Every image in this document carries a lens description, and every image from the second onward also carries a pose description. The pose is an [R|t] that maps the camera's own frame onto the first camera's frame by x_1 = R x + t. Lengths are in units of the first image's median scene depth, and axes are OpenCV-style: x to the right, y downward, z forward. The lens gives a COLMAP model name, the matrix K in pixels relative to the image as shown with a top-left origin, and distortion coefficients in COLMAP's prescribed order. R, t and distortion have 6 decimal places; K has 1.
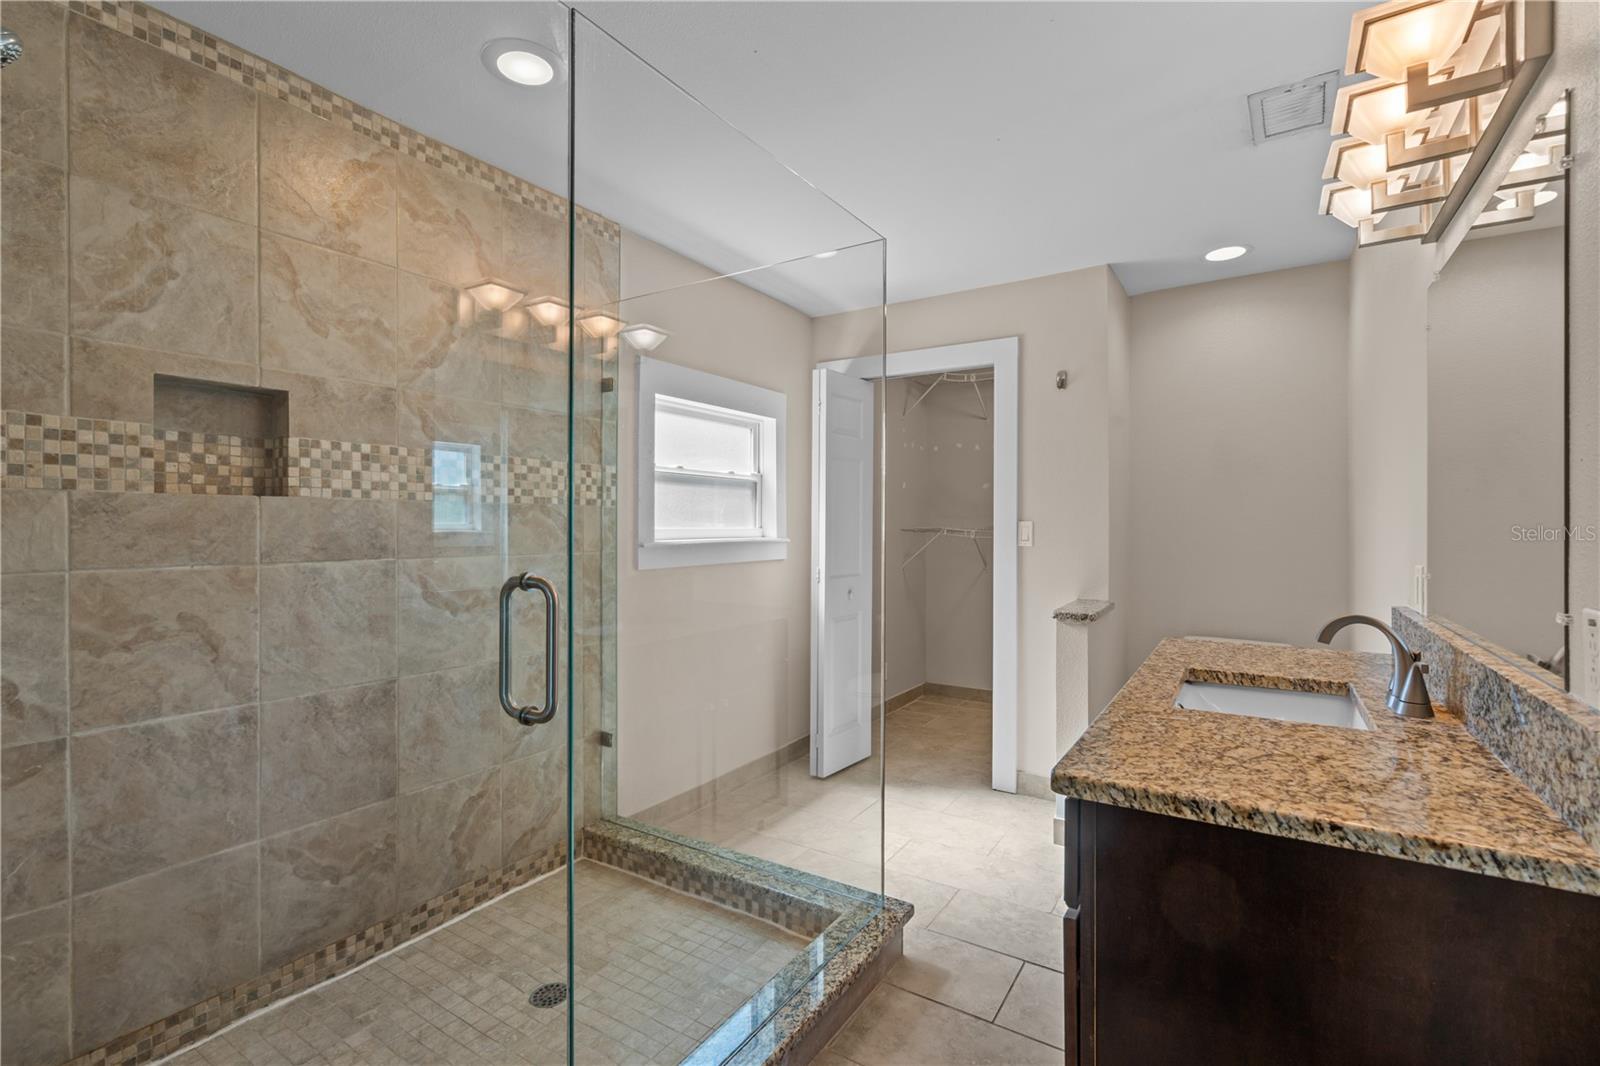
lens RADIAL K [[737.7, 0, 800.0], [0, 737.7, 533.0], [0, 0, 1]] dist [0.001452, 0.000138]
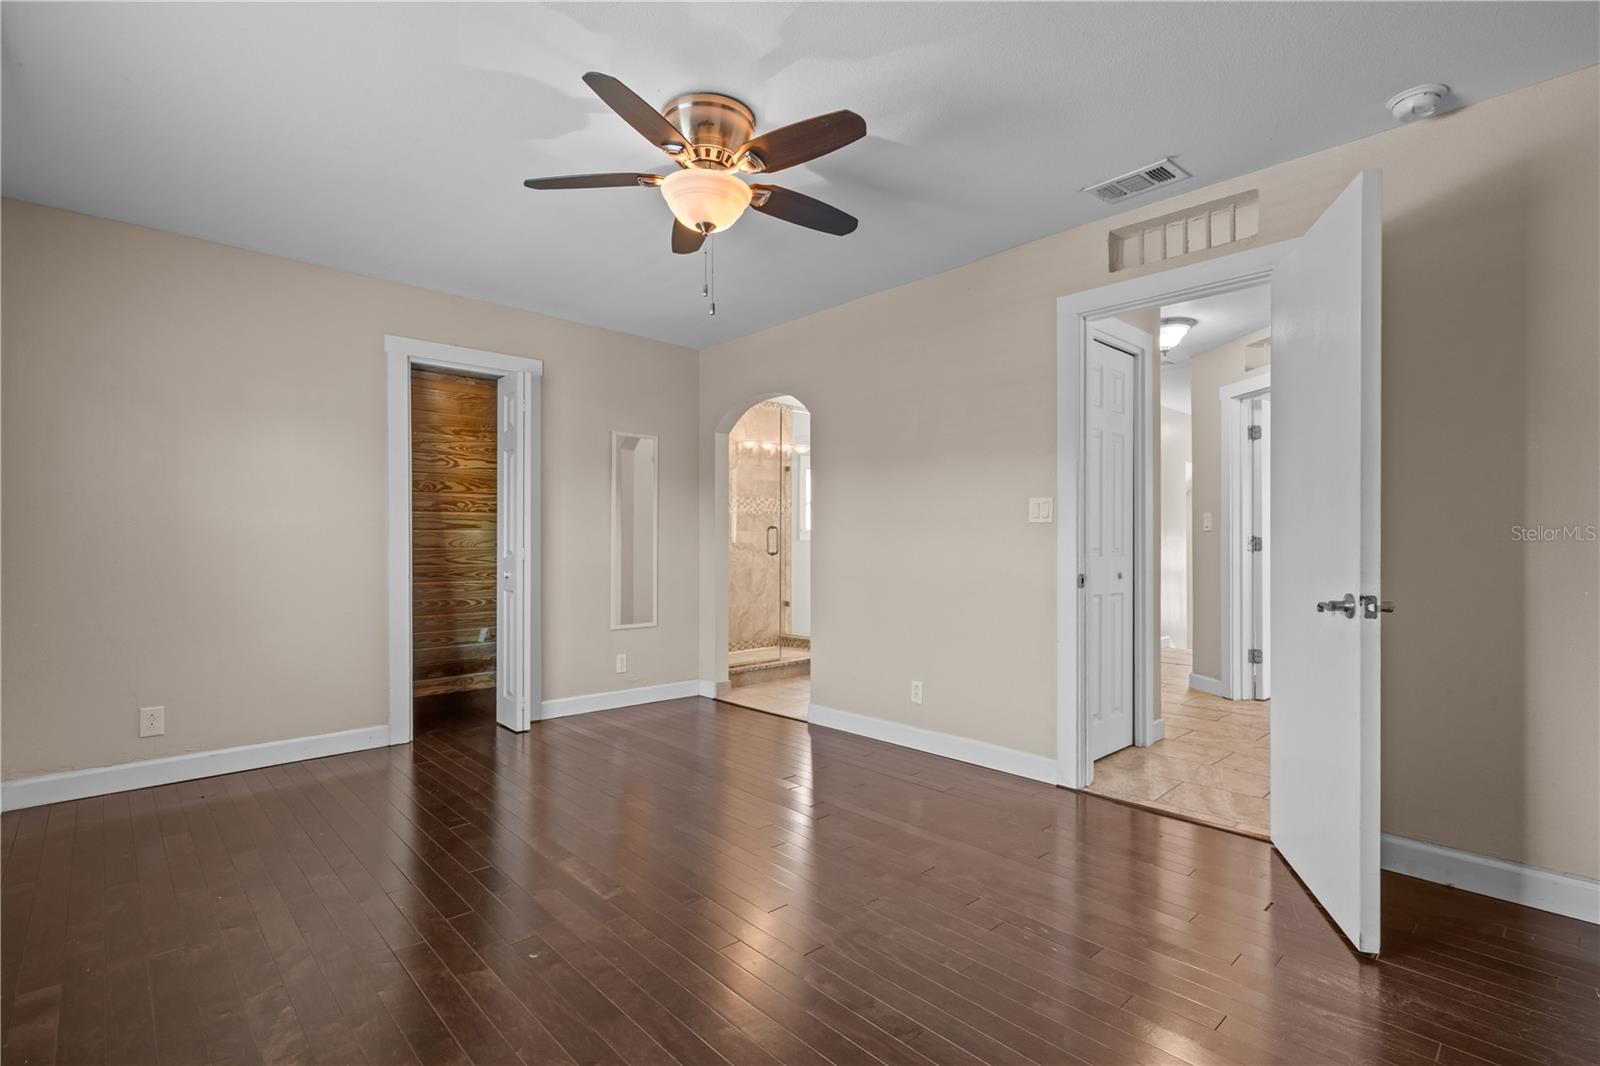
lens RADIAL K [[737.7, 0, 800.0], [0, 737.7, 533.0], [0, 0, 1]] dist [0.001452, 0.000138]
pose [[0.971209, -0.003629, -0.238200, 0.444634], [-0.000799, 0.999829, -0.018490, 0.083904], [0.238226, 0.018148, 0.971040, -1.683707]]
